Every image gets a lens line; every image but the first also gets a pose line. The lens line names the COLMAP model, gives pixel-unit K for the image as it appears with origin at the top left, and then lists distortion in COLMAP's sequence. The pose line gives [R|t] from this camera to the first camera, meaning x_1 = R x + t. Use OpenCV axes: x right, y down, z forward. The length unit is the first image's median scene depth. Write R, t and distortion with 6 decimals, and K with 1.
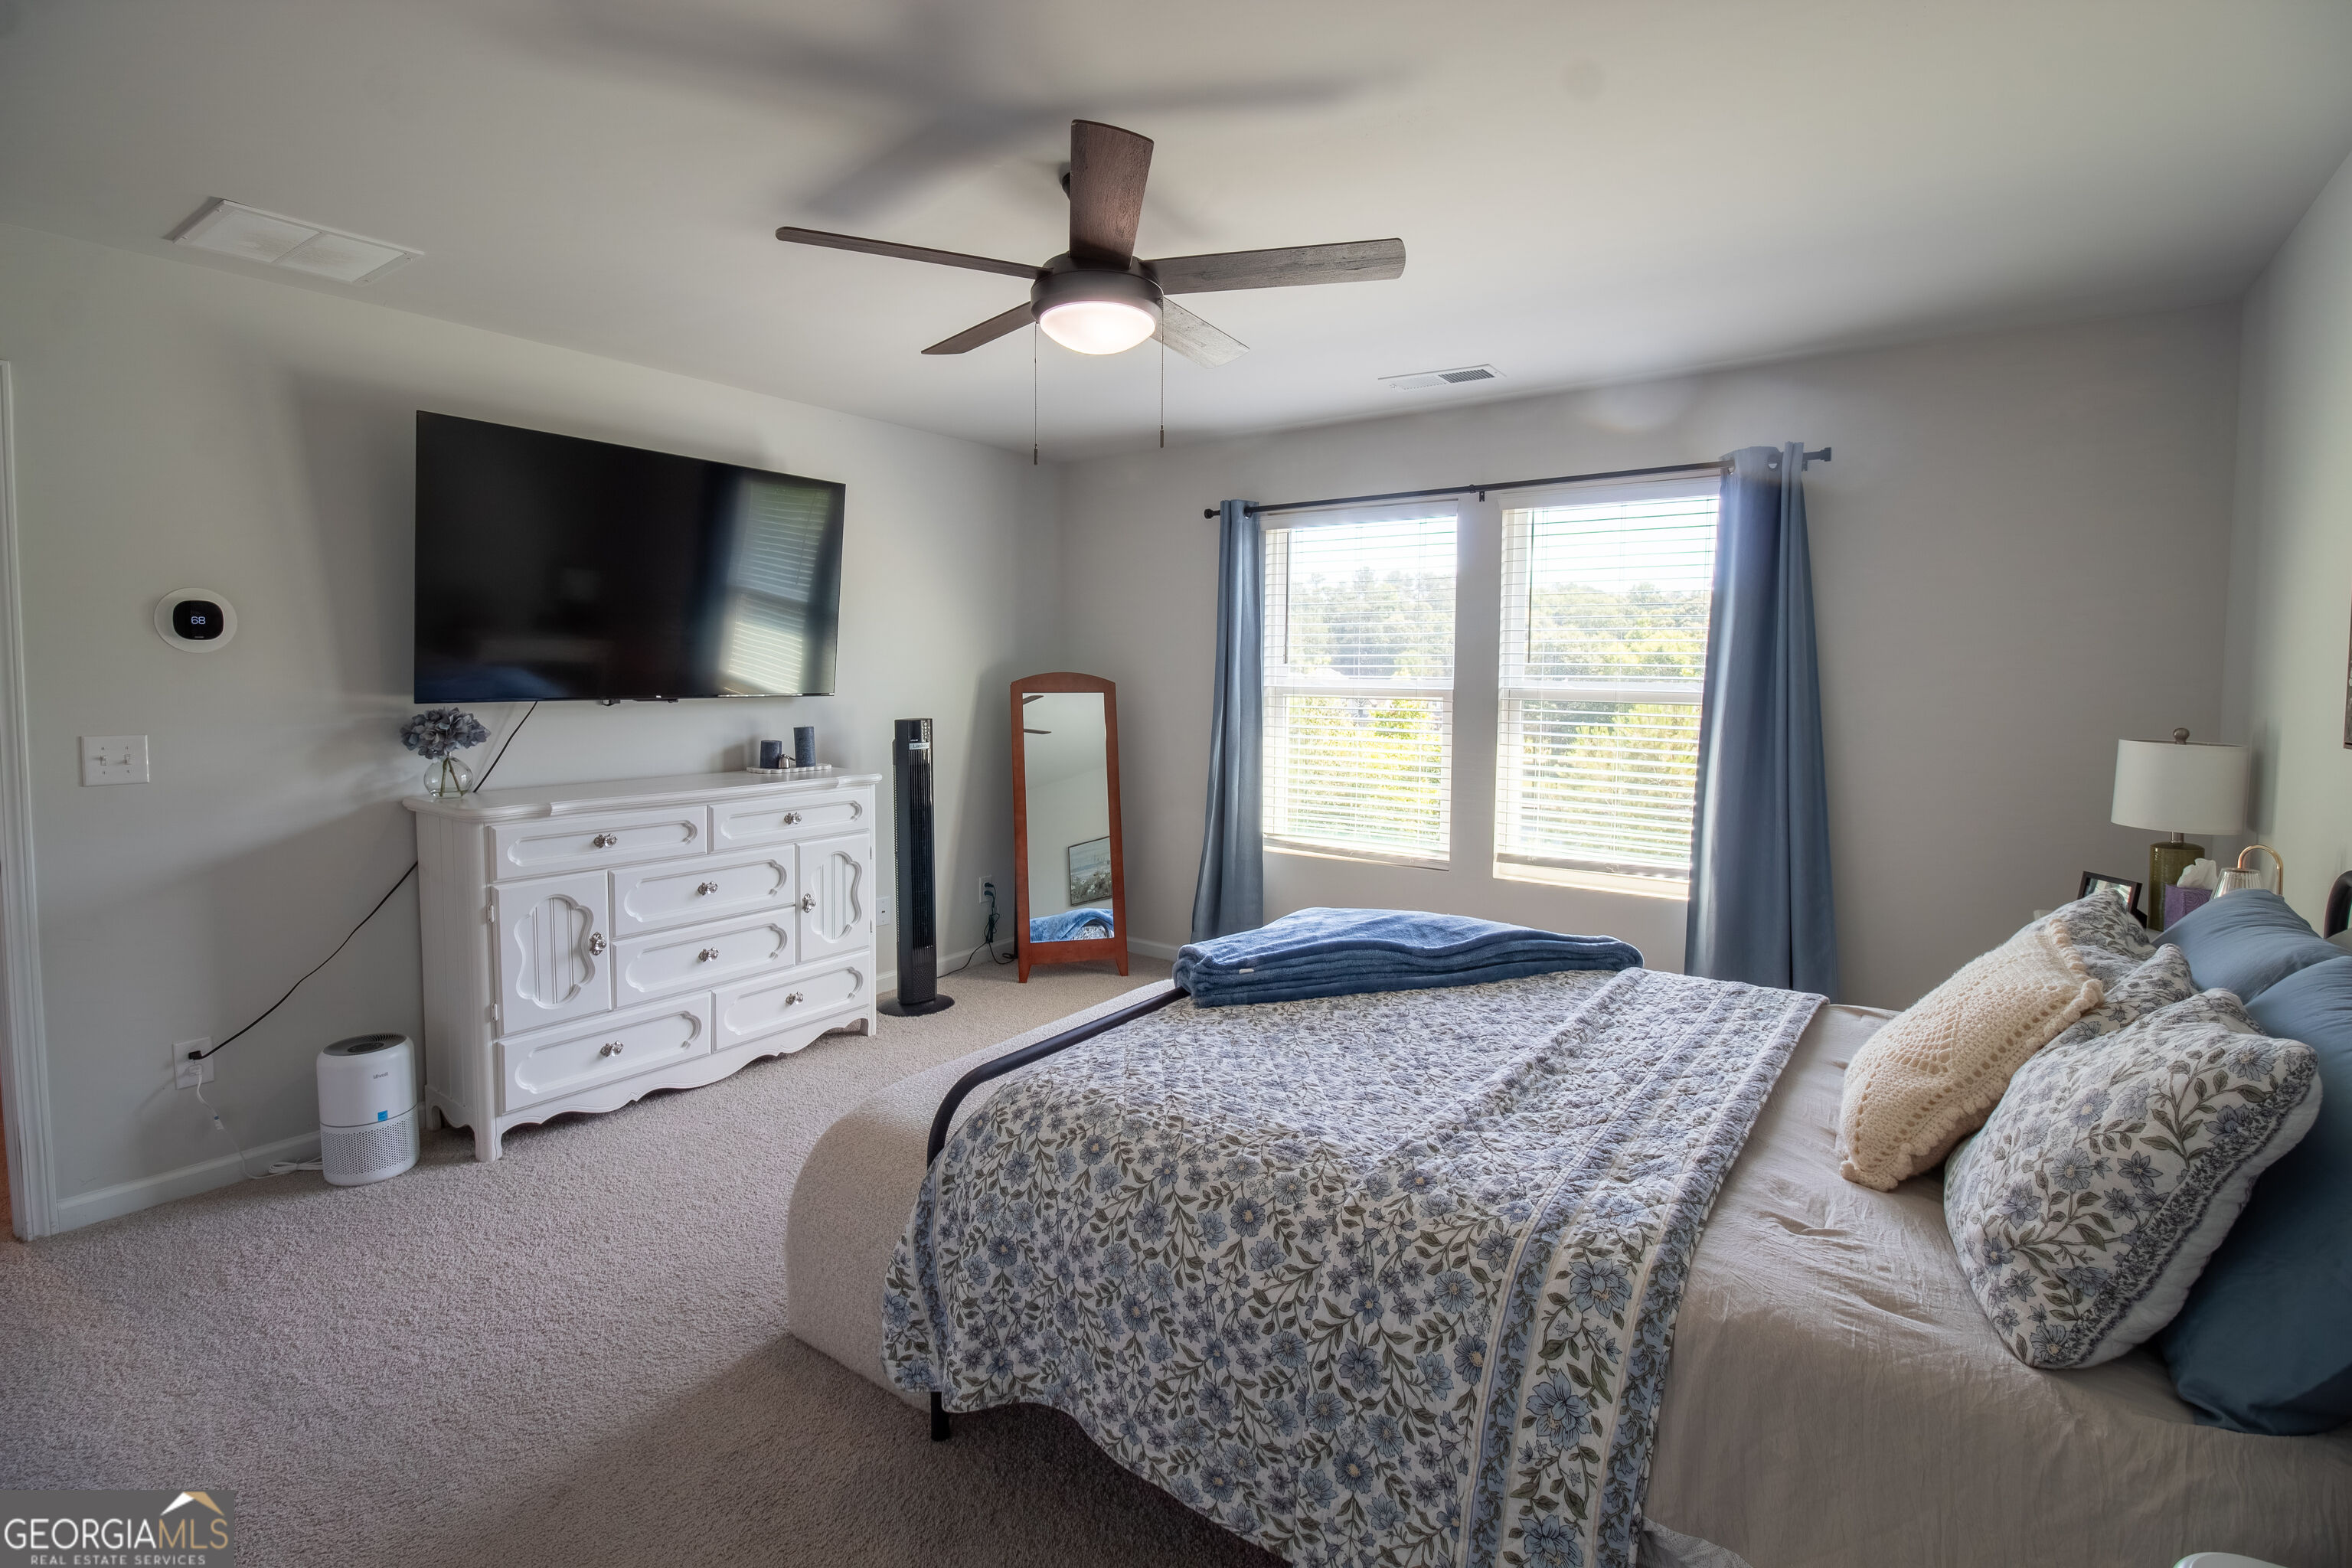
lens RADIAL K [[1080.7, 0, 1182.2], [0, 1080.7, 740.0], [0, 0, 1]] dist [0.001532, -0.016338]
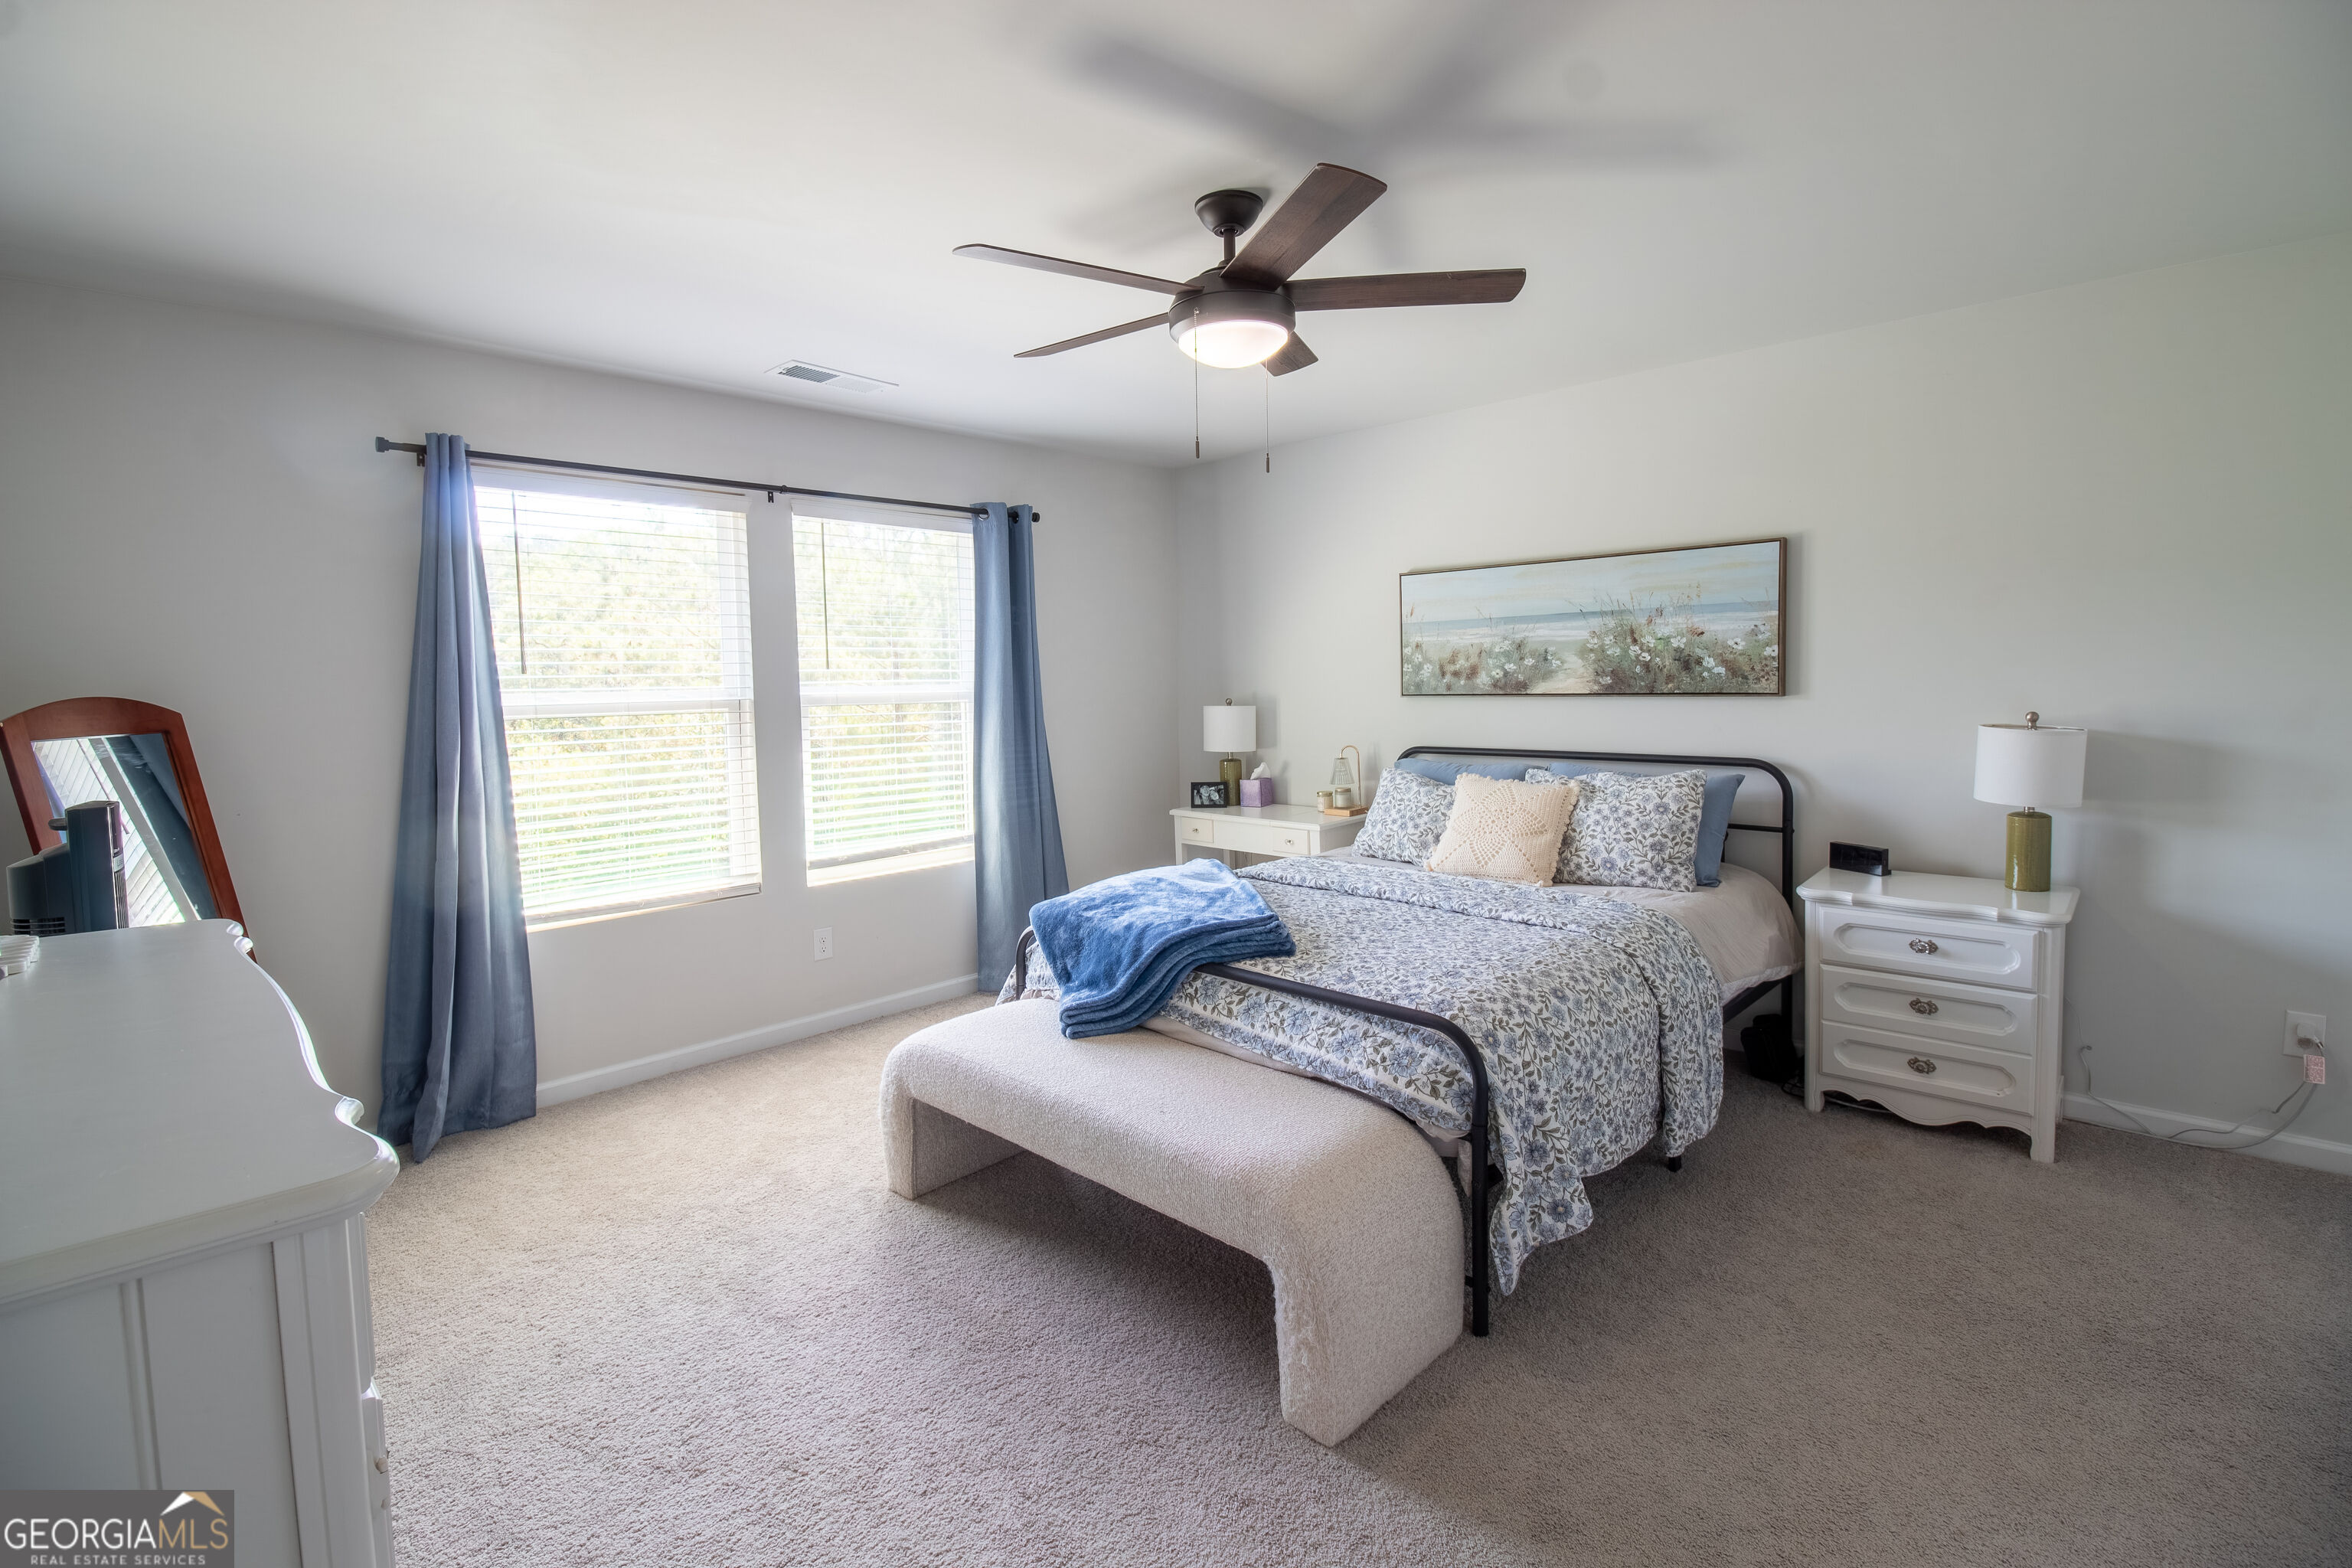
lens RADIAL K [[1080.7, 0, 1182.2], [0, 1080.7, 740.0], [0, 0, 1]] dist [0.001532, -0.016338]
pose [[0.152969, -0.069415, 0.985790, -0.634468], [0.083995, 0.994834, 0.057018, -0.034432], [-0.984655, 0.074080, 0.158009, 0.506674]]
